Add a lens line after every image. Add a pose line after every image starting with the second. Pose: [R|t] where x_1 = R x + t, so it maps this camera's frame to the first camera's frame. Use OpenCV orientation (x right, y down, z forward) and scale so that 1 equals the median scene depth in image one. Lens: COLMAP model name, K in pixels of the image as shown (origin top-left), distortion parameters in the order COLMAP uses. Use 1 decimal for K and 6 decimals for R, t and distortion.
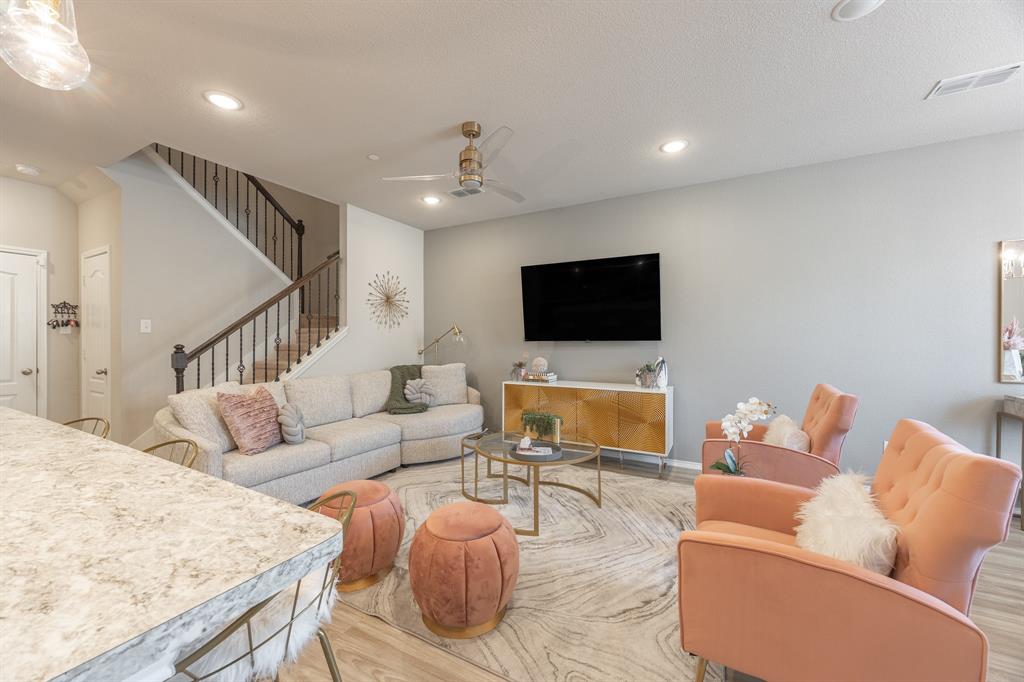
lens RADIAL K [[390.6, 0, 513.6], [0, 390.6, 340.9], [0, 0, 1]] dist [-0.004475, 0.000794]
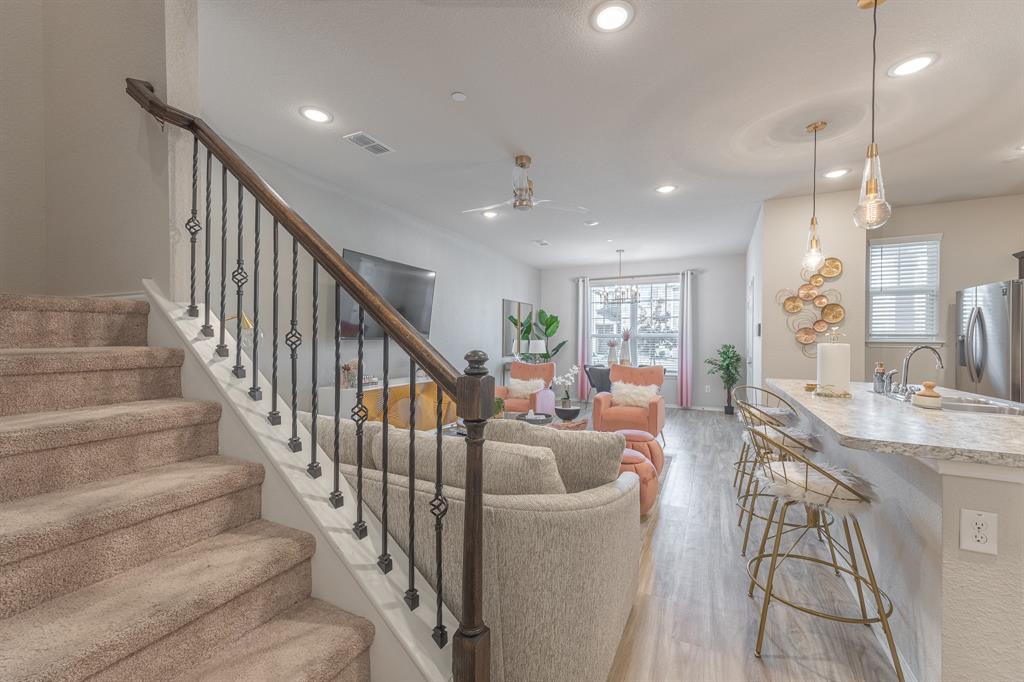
lens RADIAL K [[416.5, 0, 508.6], [0, 416.5, 340.5], [0, 0, 1]] dist [0.013328, -0.002232]
pose [[-0.040098, -0.002251, 0.999193, -0.952357], [-0.006413, 0.999977, 0.001996, -0.001221], [-0.999175, -0.006327, -0.040111, 0.760054]]
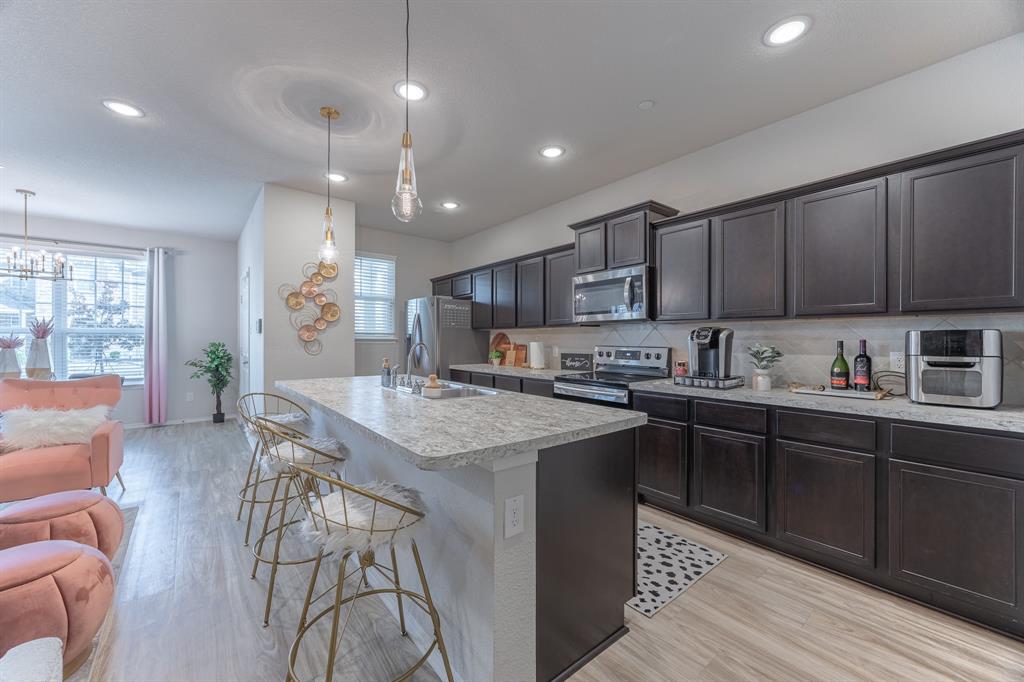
lens RADIAL K [[390.6, 0, 512.0], [0, 390.6, 341.0], [0, 0, 1]] dist [-0.004475, 0.000794]
pose [[-0.927623, -0.004416, 0.373493, -0.761824], [-0.003105, 0.999987, 0.004109, -0.001493], [-0.373506, 0.002652, -0.927624, 0.683669]]
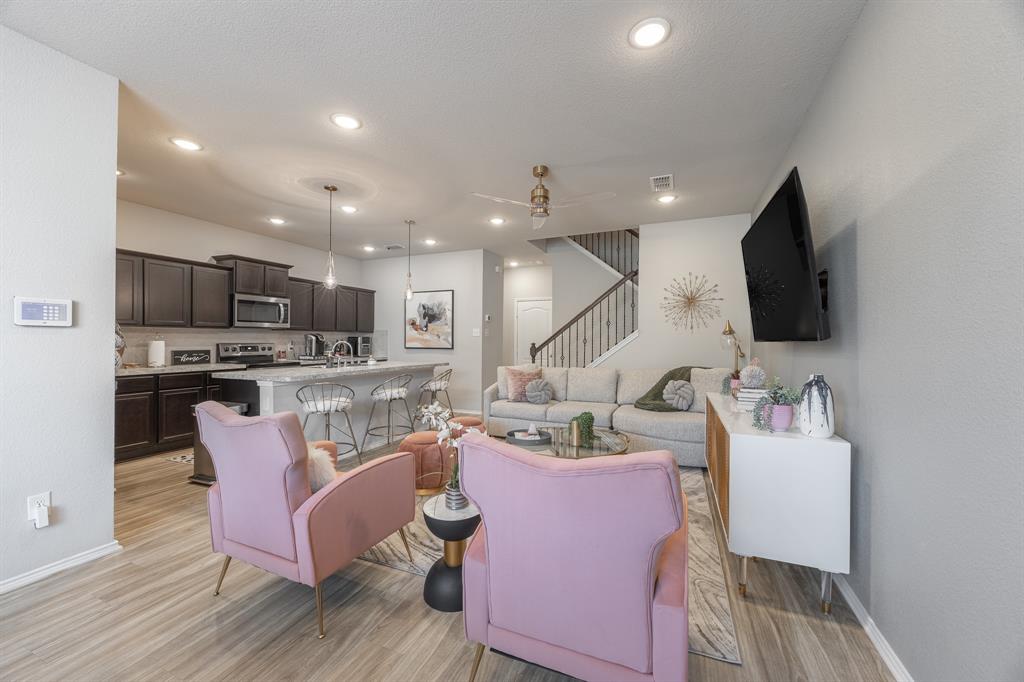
lens RADIAL K [[390.6, 0, 509.5], [0, 390.6, 341.2], [0, 0, 1]] dist [-0.004475, 0.000794]
pose [[0.085256, 0.001041, -0.996359, 0.780485], [-0.005514, 0.999985, 0.000573, 0.000772], [0.996344, 0.005445, 0.085261, 0.556270]]
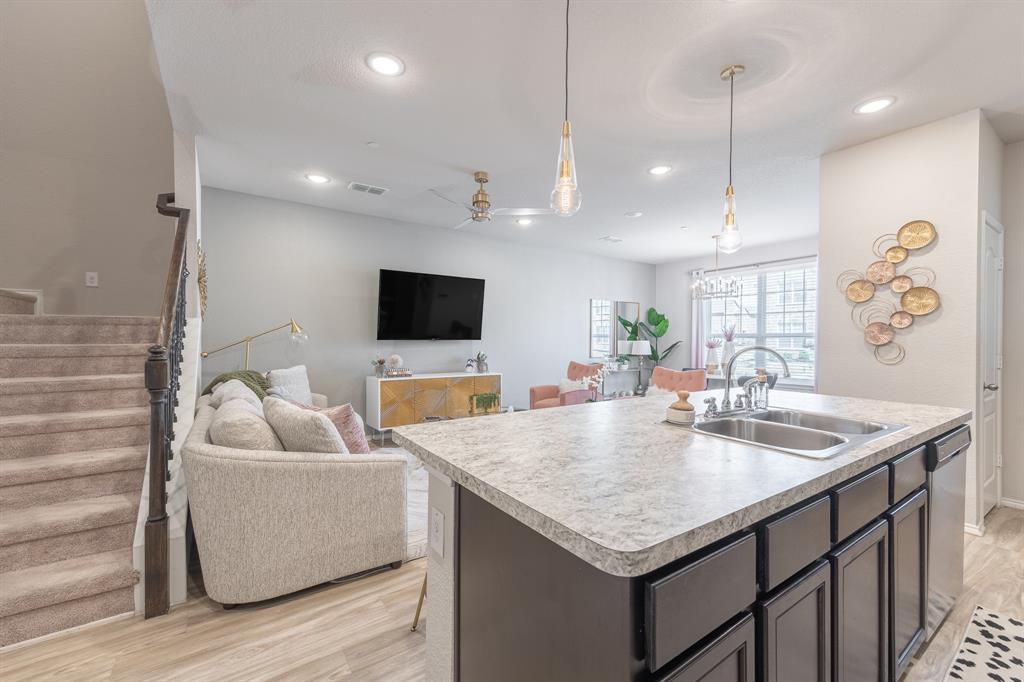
lens RADIAL K [[416.5, 0, 511.1], [0, 416.5, 339.7], [0, 0, 1]] dist [0.013328, -0.002232]
pose [[0.452226, 0.002058, 0.891901, -0.901816], [-0.005258, 0.999986, 0.000358, -0.002198], [-0.891888, -0.004852, 0.452231, 0.198463]]
